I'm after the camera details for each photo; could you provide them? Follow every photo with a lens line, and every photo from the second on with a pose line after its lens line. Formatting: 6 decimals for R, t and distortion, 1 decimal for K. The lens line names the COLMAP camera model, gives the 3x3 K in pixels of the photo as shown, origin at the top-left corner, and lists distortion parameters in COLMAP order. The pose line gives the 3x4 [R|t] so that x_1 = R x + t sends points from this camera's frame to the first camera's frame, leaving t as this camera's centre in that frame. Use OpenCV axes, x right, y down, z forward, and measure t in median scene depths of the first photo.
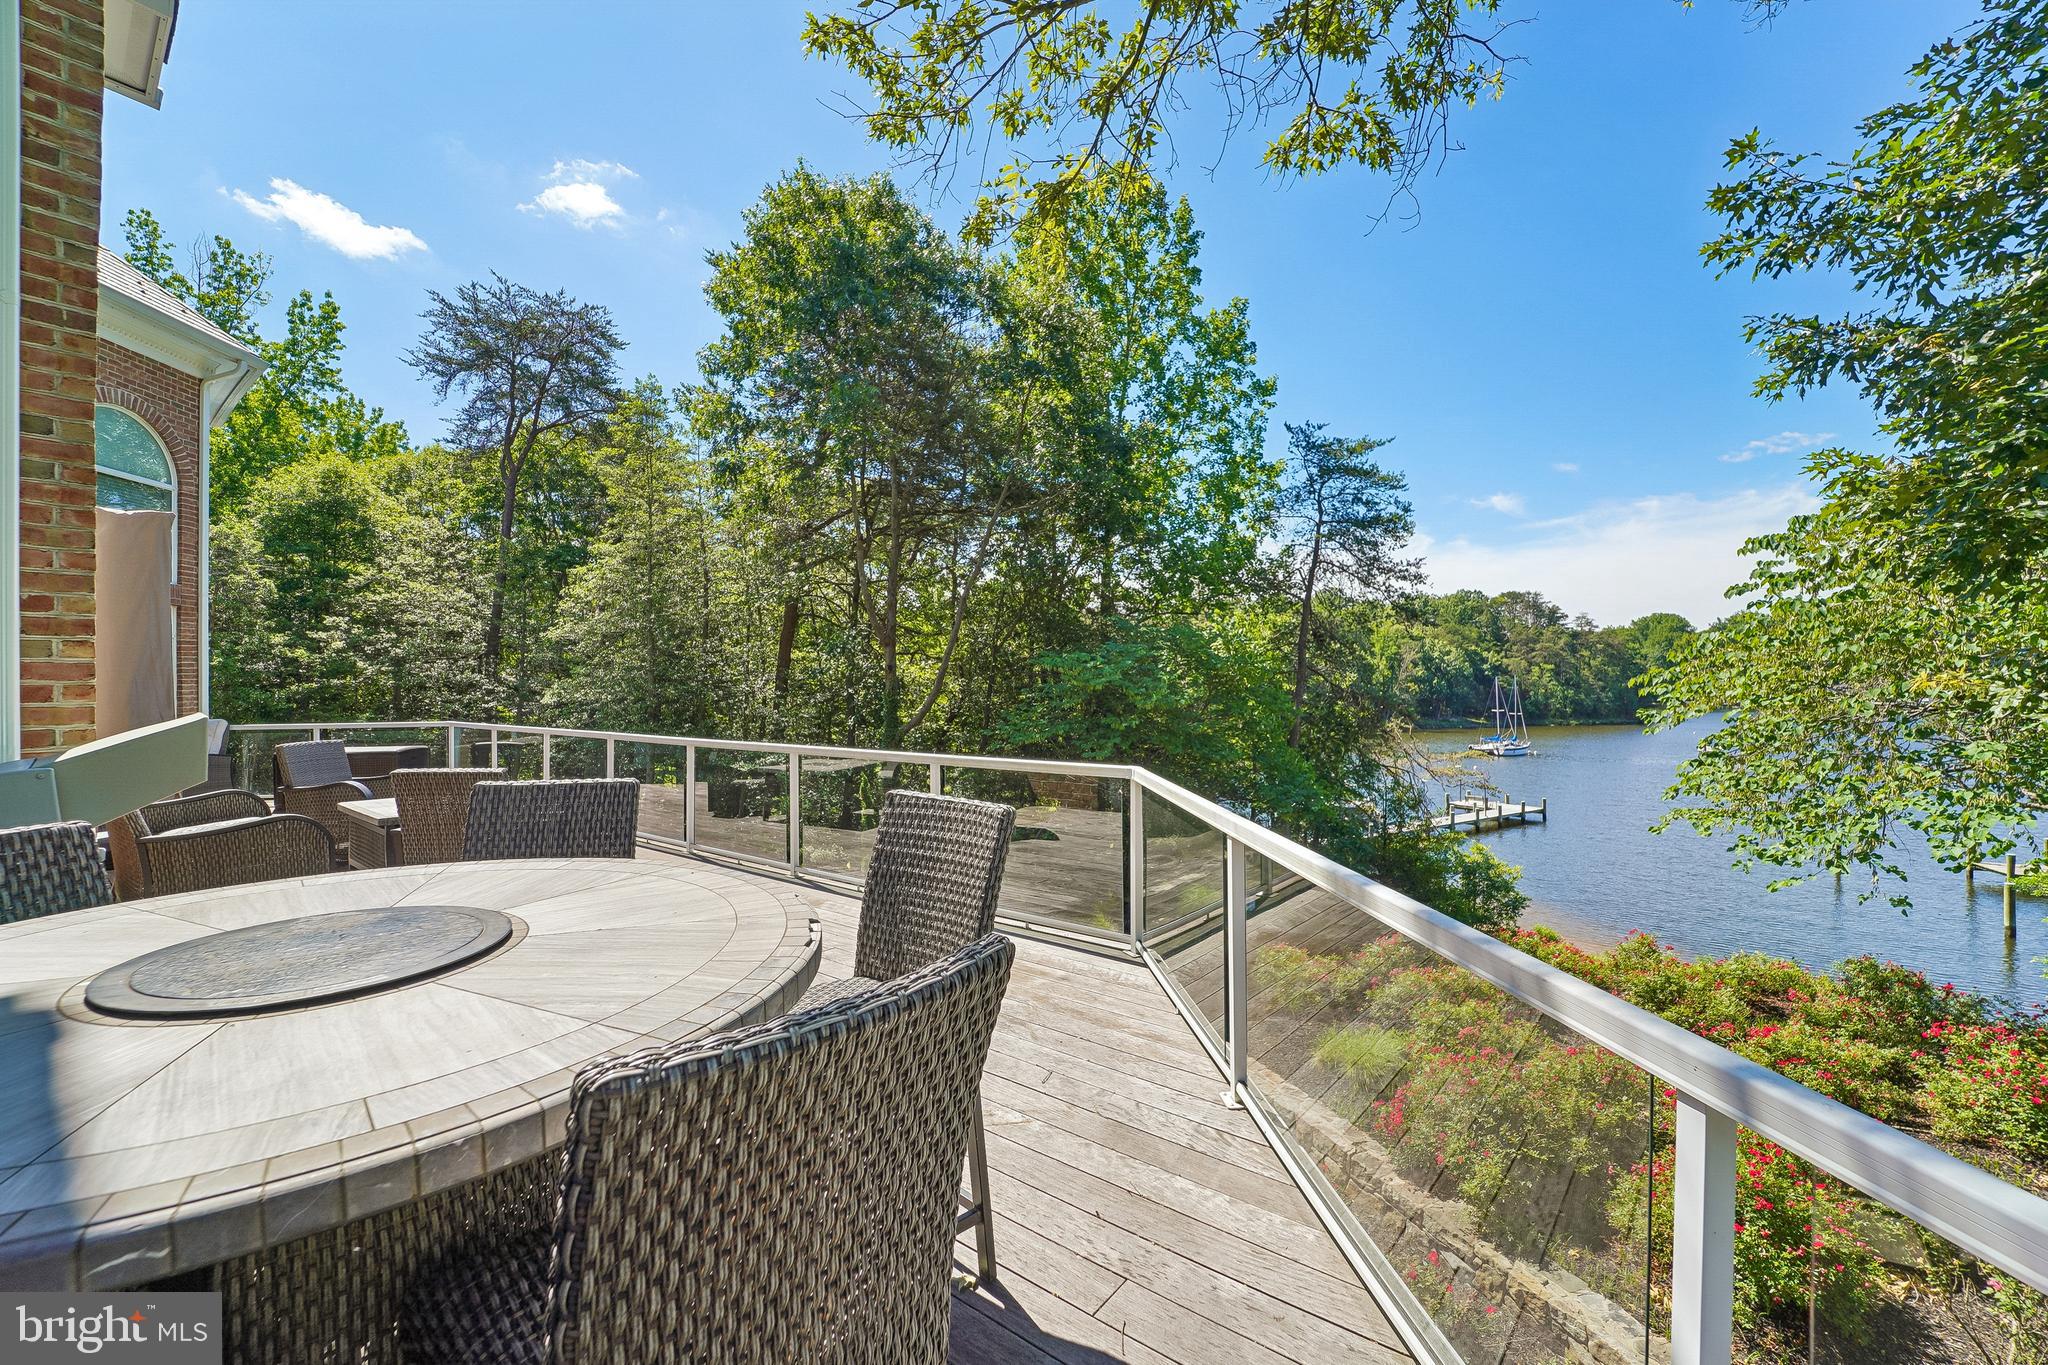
lens RADIAL K [[846.6, 0, 1032.1], [0, 846.6, 688.2], [0, 0, 1]] dist [-0.021719, 0.000913]
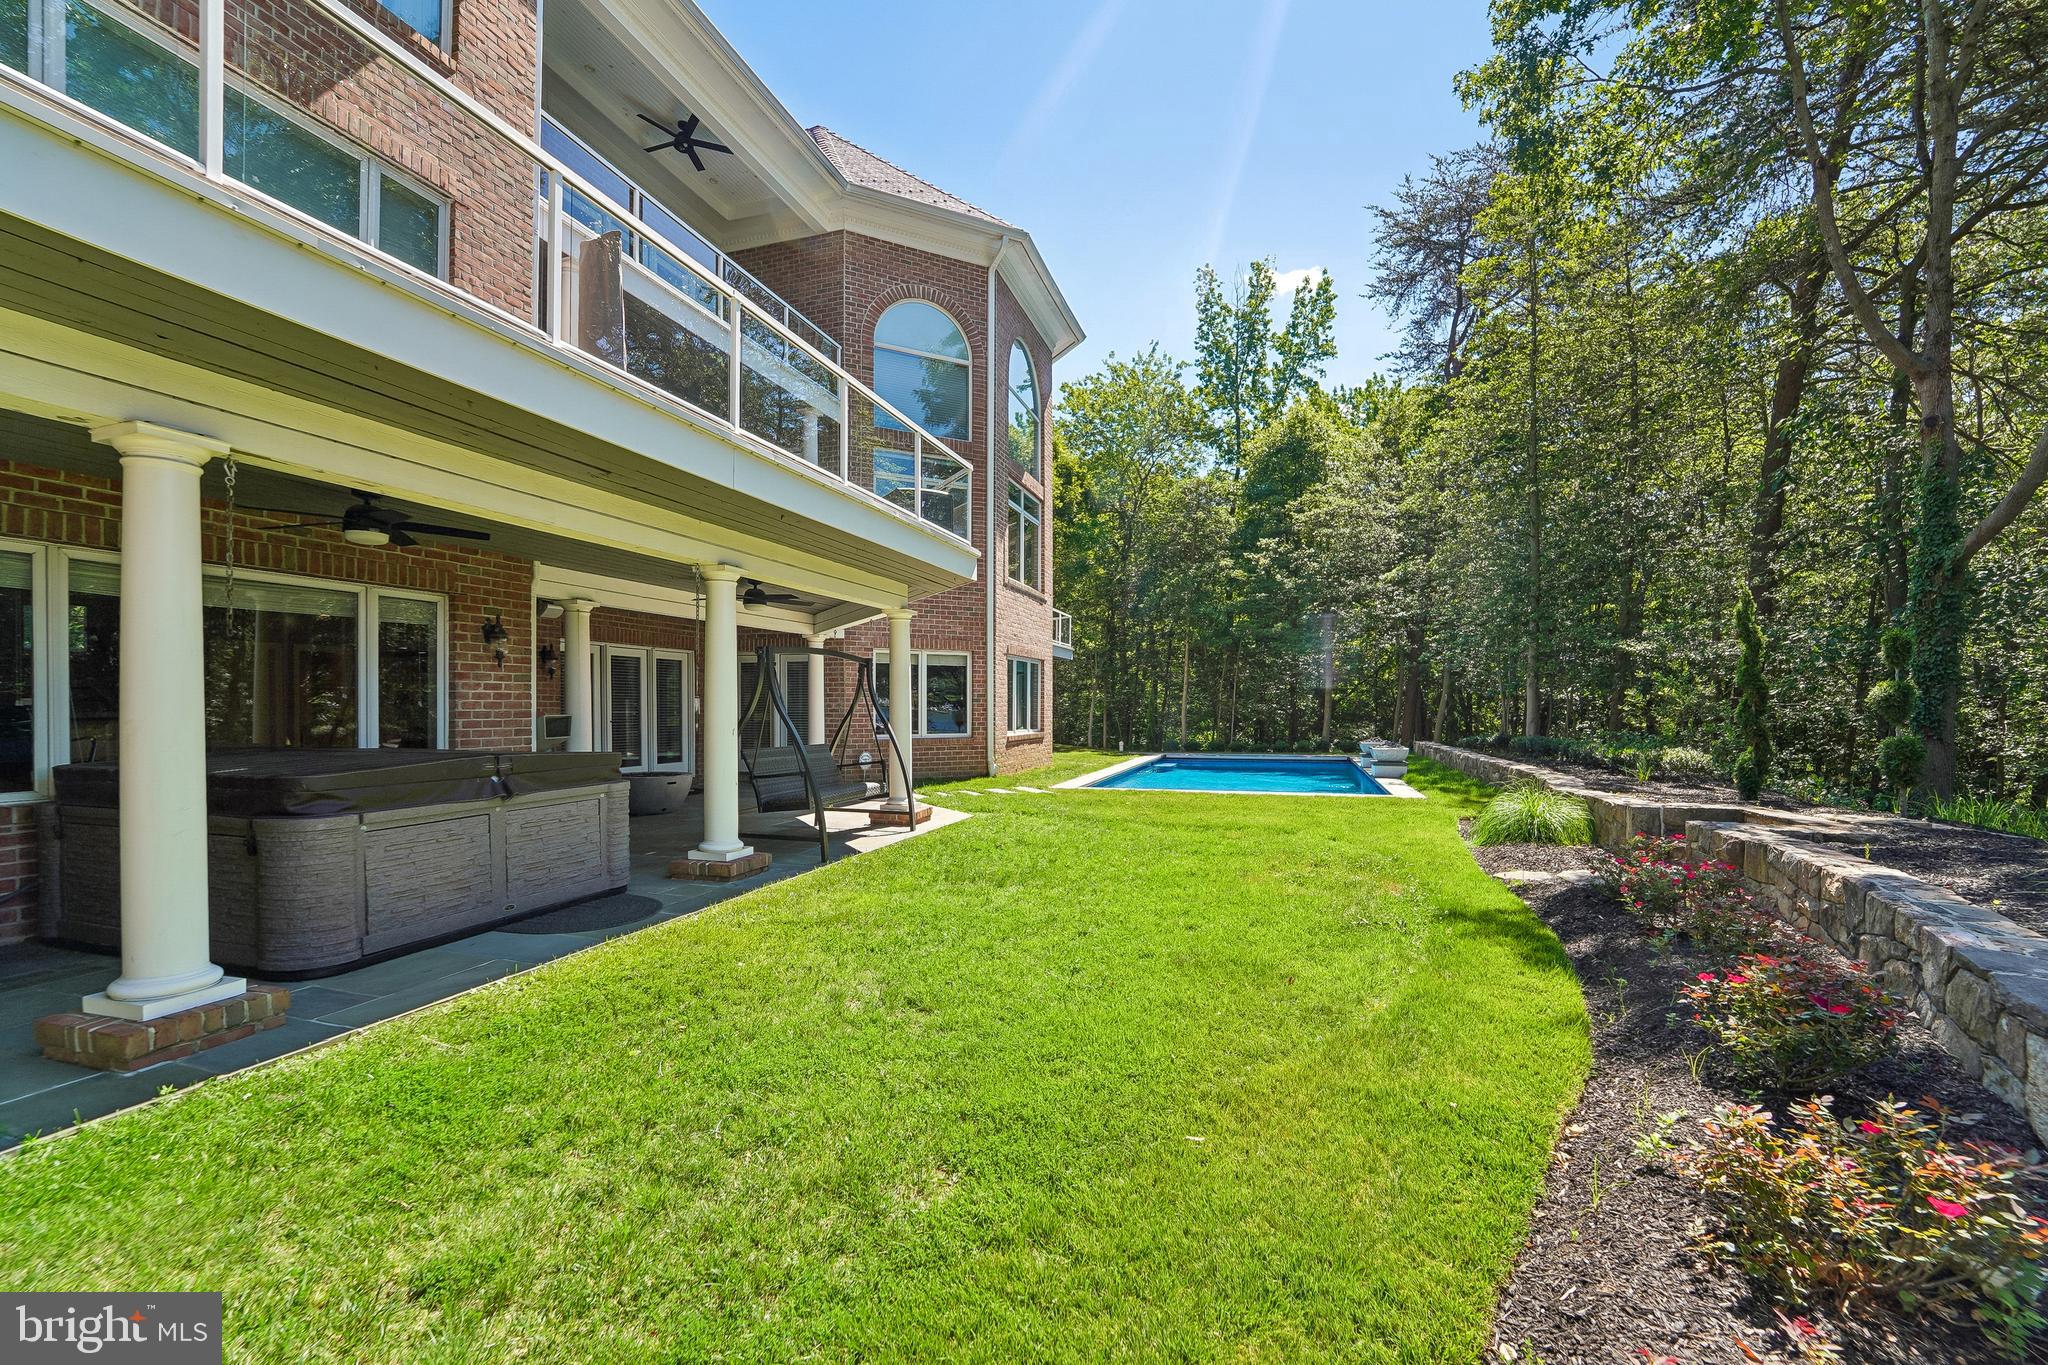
lens RADIAL K [[846.6, 0, 1025.7], [0, 846.6, 716.0], [0, 0, 1]] dist [-0.021719, 0.000913]
pose [[0.357684, 0.019542, -0.933638, 0.065996], [-0.005729, 0.999808, 0.018732, 0.108757], [0.933825, -0.001351, 0.357727, 0.274575]]
